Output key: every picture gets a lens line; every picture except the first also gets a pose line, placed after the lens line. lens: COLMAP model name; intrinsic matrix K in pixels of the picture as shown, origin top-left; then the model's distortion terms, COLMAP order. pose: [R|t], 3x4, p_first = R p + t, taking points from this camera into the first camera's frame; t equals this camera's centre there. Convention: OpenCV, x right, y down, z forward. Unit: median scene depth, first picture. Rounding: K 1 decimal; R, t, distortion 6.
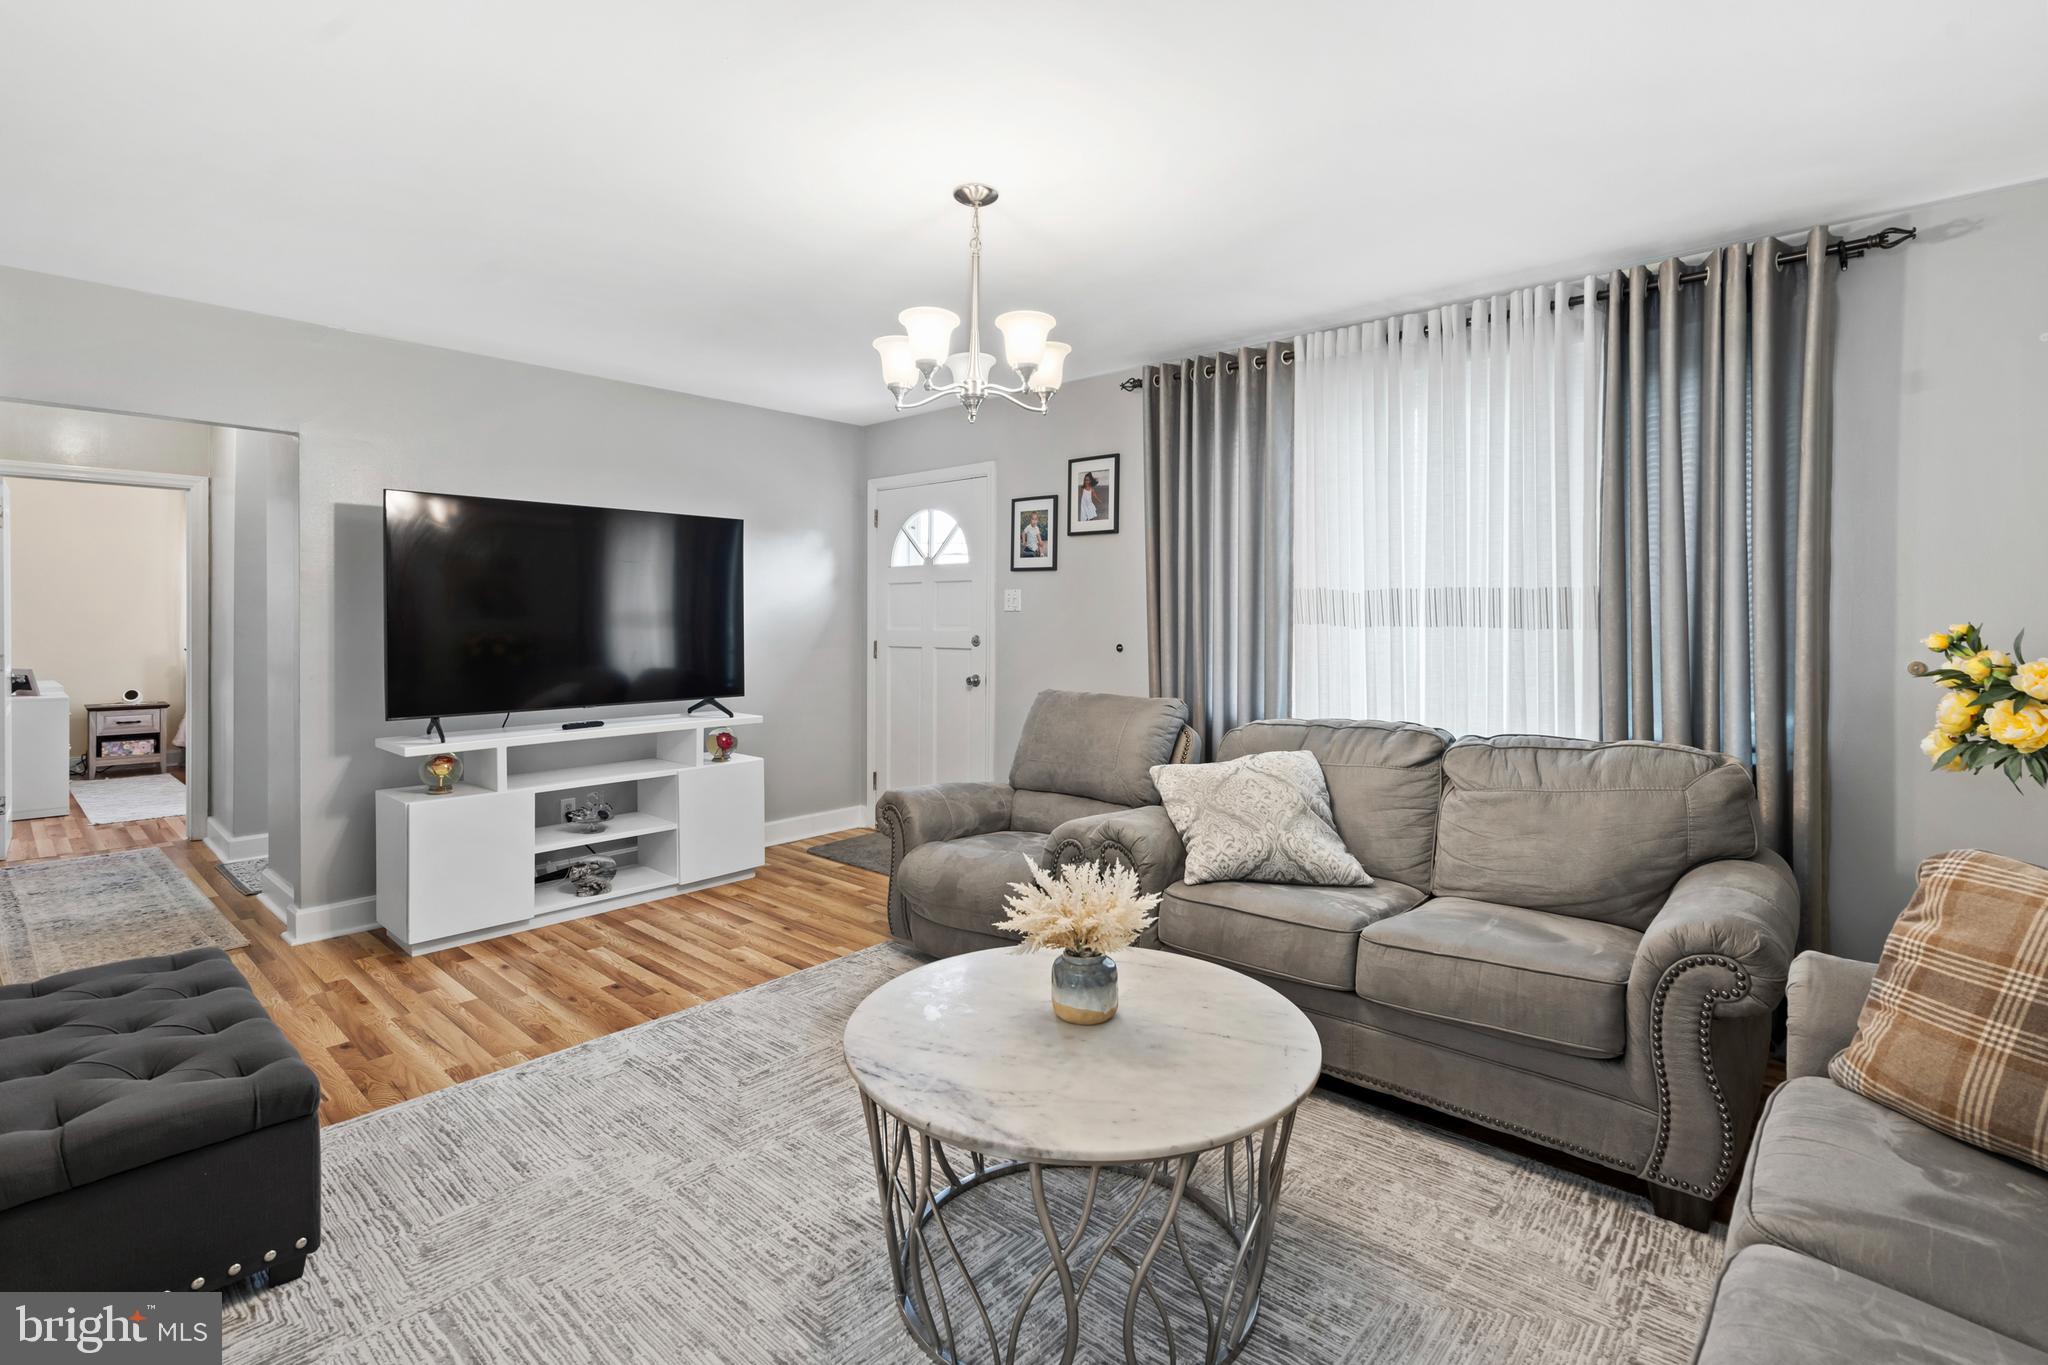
lens RADIAL K [[949.4, 0, 1019.7], [0, 949.4, 620.1], [0, 0, 1]] dist [-0.002293, 0.000109]
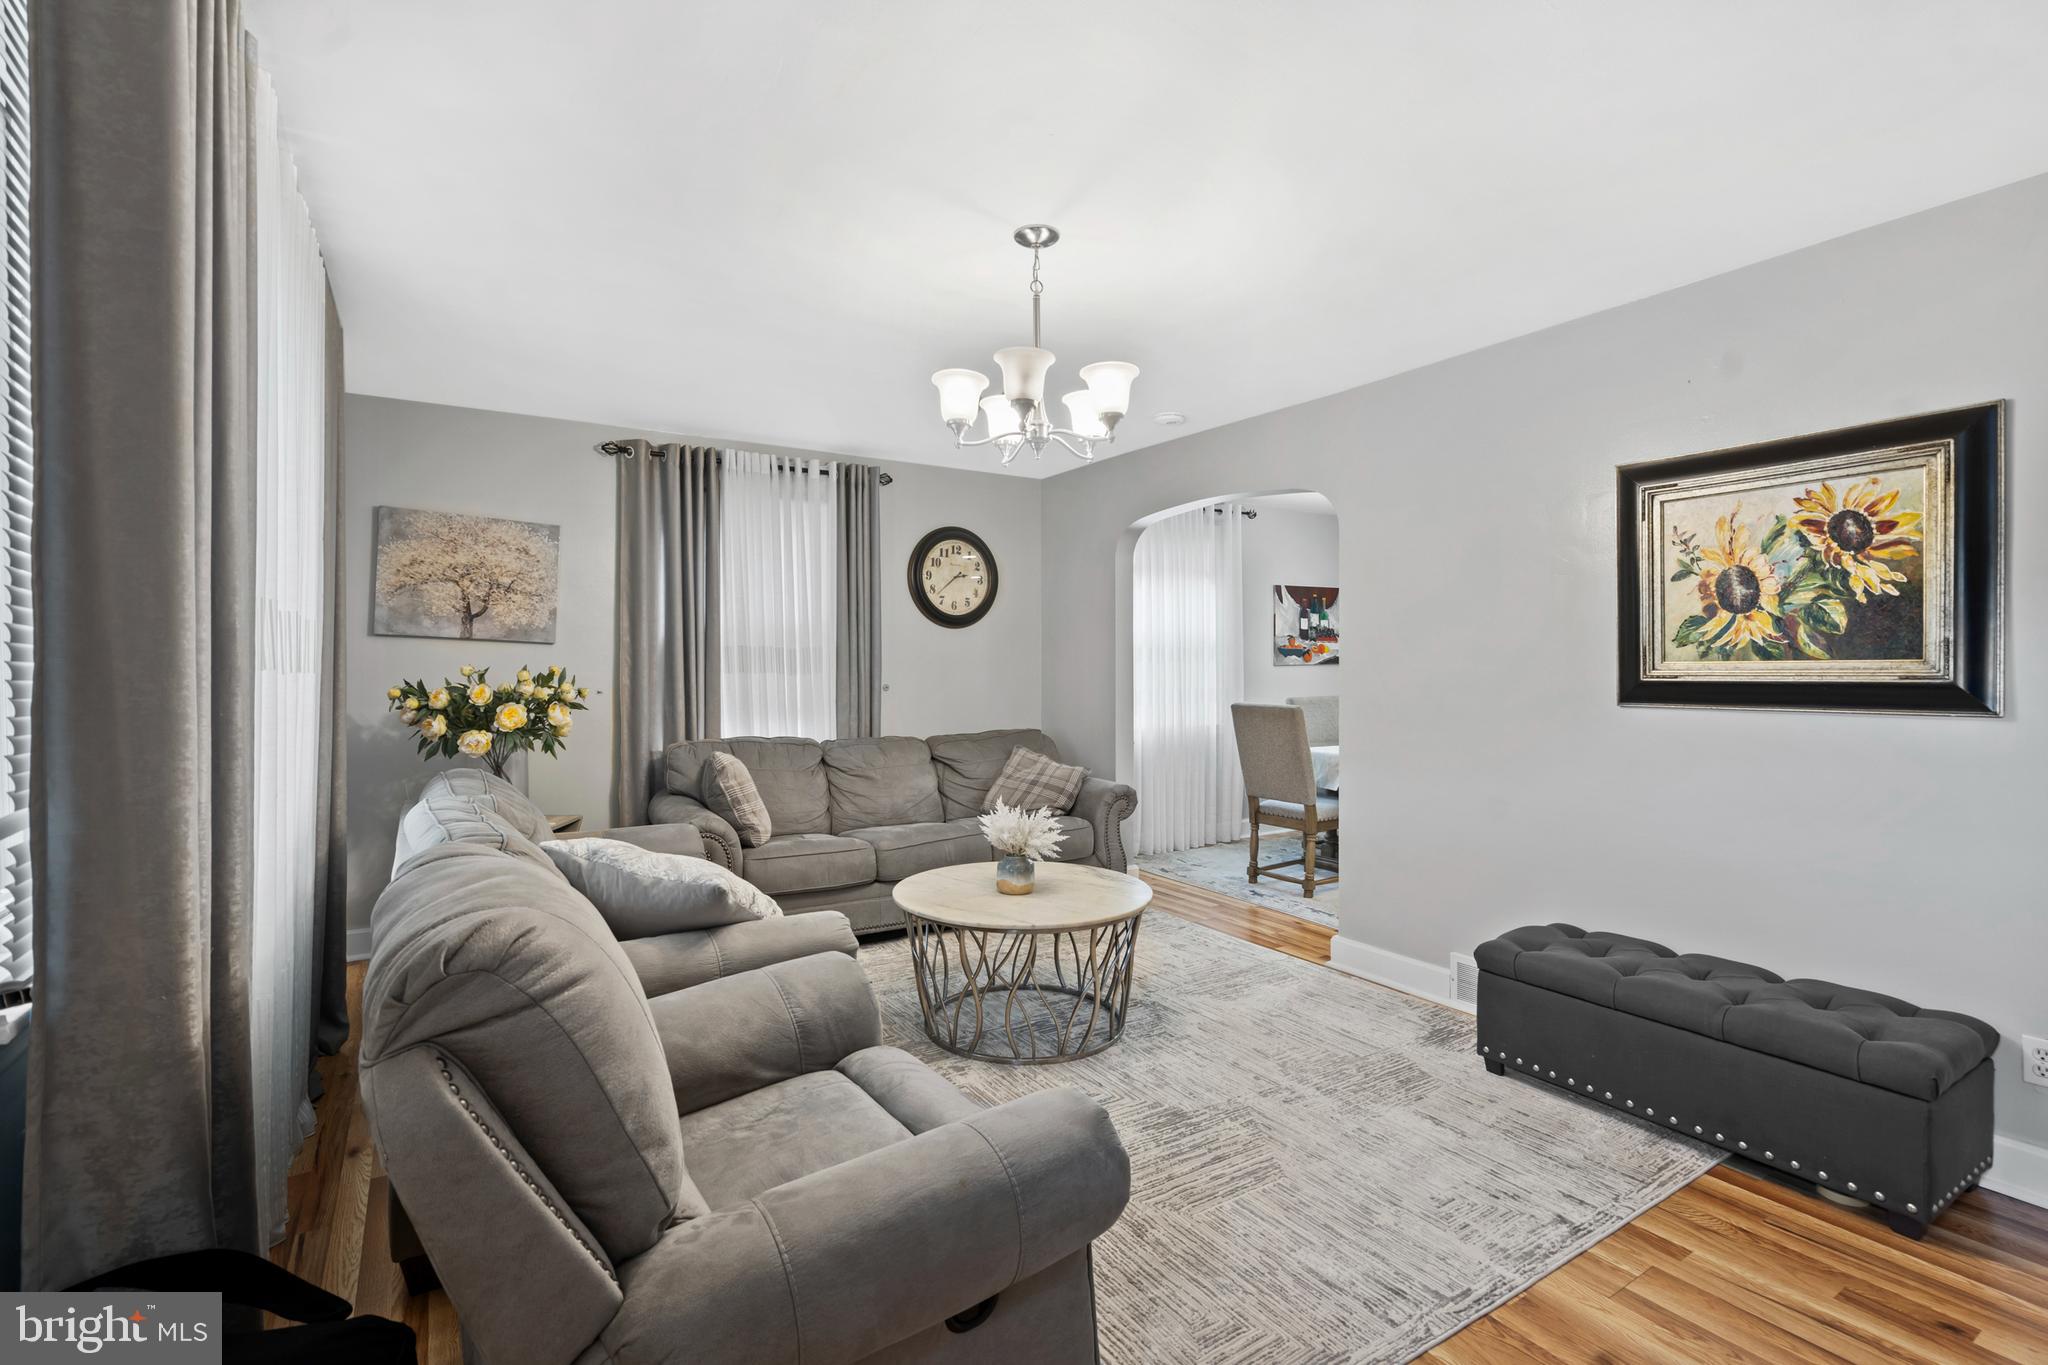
lens RADIAL K [[938.0, 0, 1024.7], [0, 938.0, 673.9], [0, 0, 1]] dist [-0.001753, 0.000495]
pose [[-0.963105, -0.006368, 0.269050, -0.236080], [-0.004806, 0.999968, 0.006464, 0.001769], [-0.269083, 0.004932, -0.963104, 1.540657]]
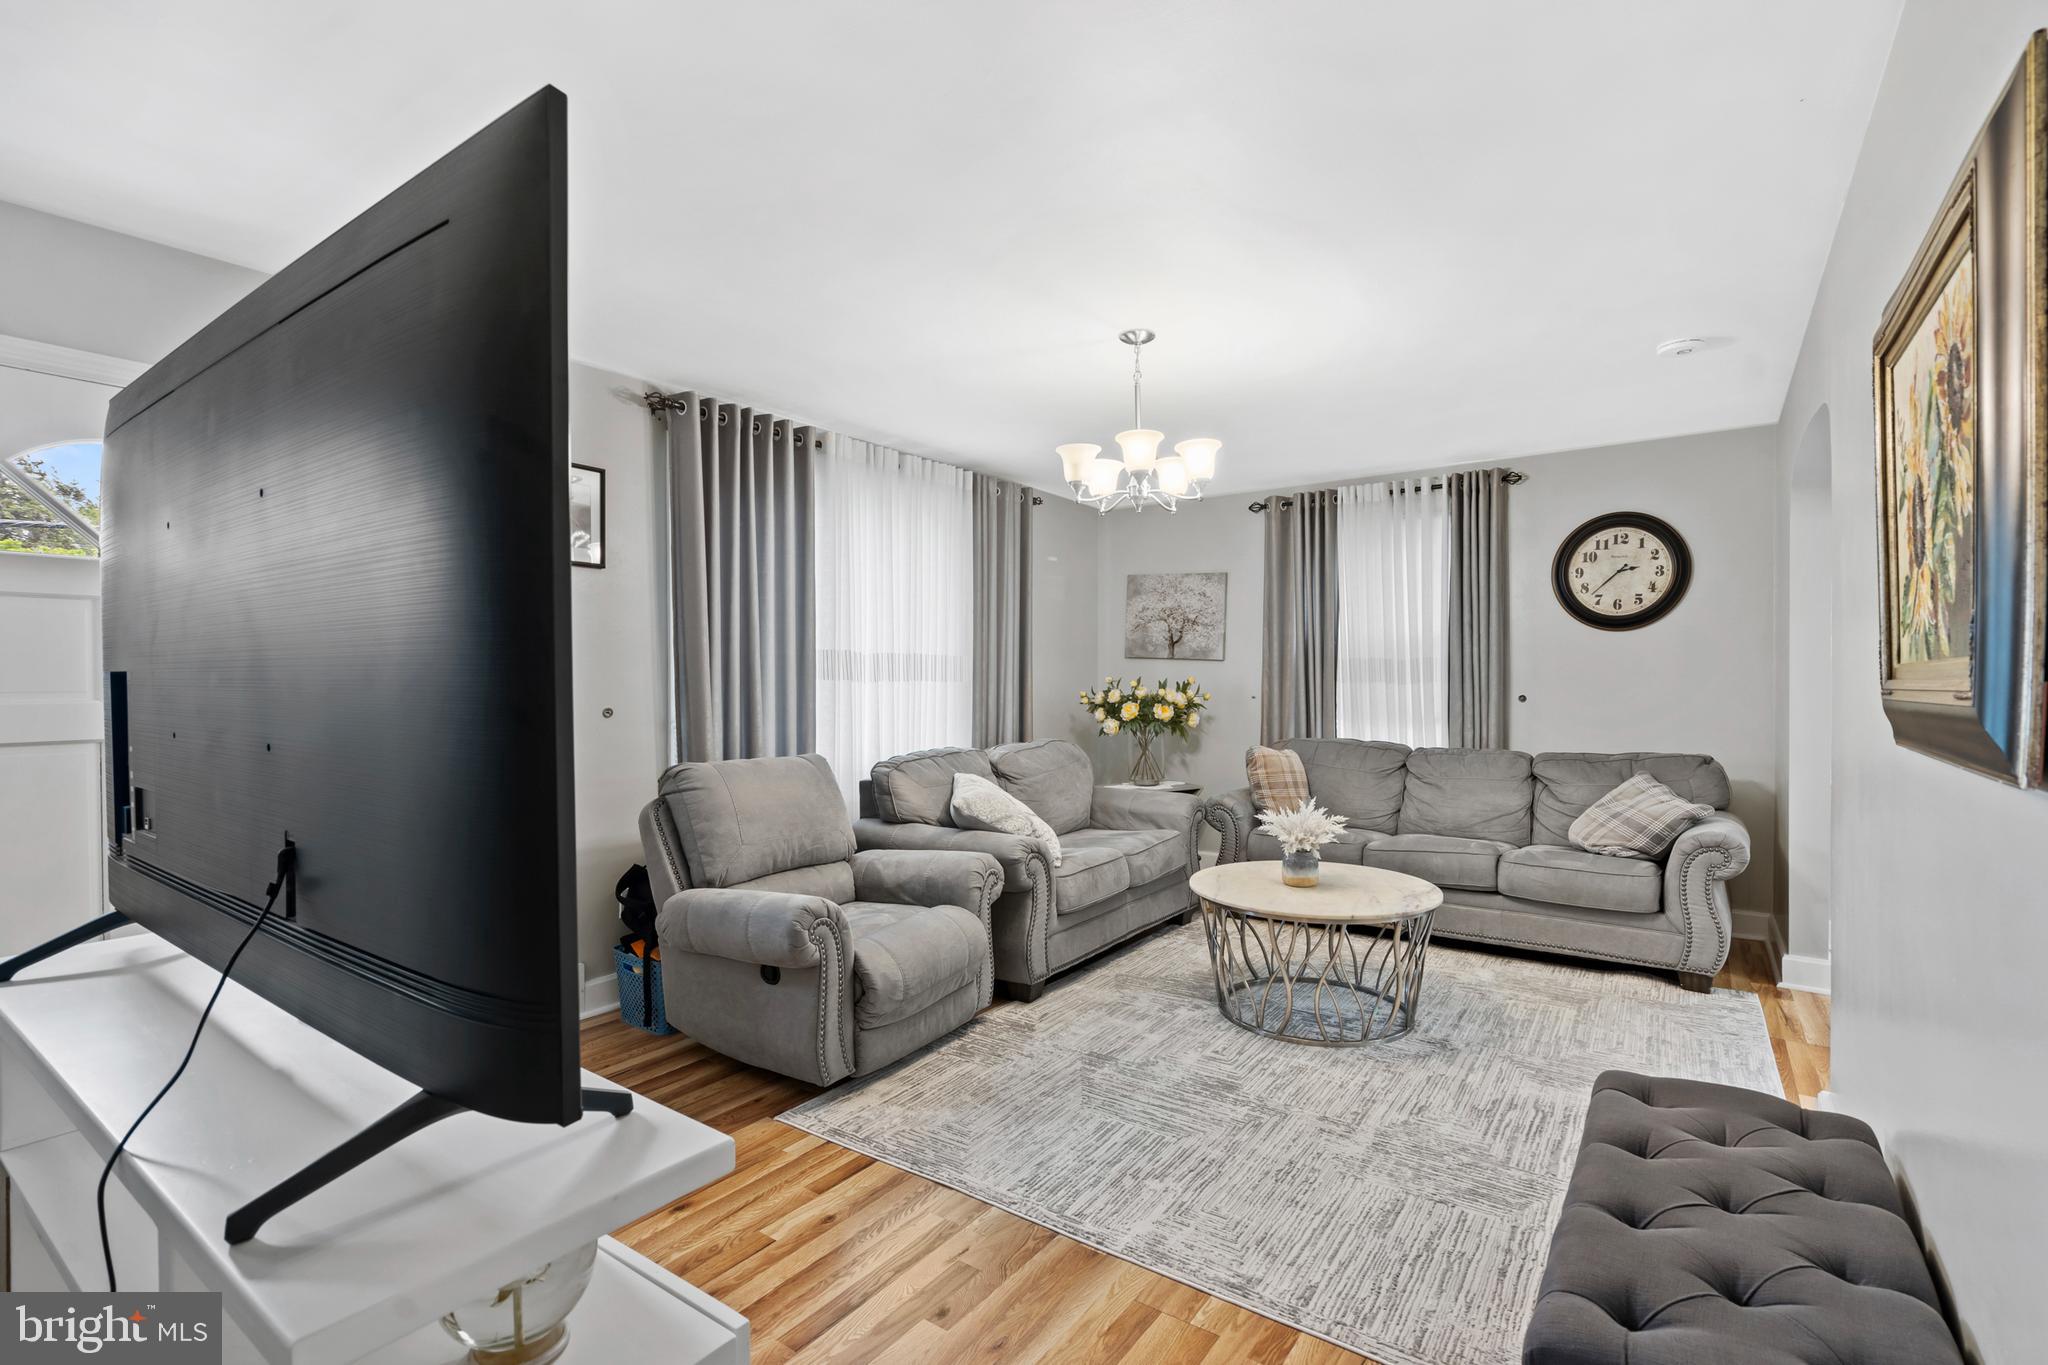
lens RADIAL K [[949.3, 0, 1019.0], [0, 949.3, 687.6], [0, 0, 1]] dist [-0.002398, 0.000144]
pose [[-0.111894, -0.014317, 0.993617, -1.009406], [0.001056, 0.999894, 0.014526, -0.004024], [-0.993720, 0.002675, -0.111867, 1.025106]]
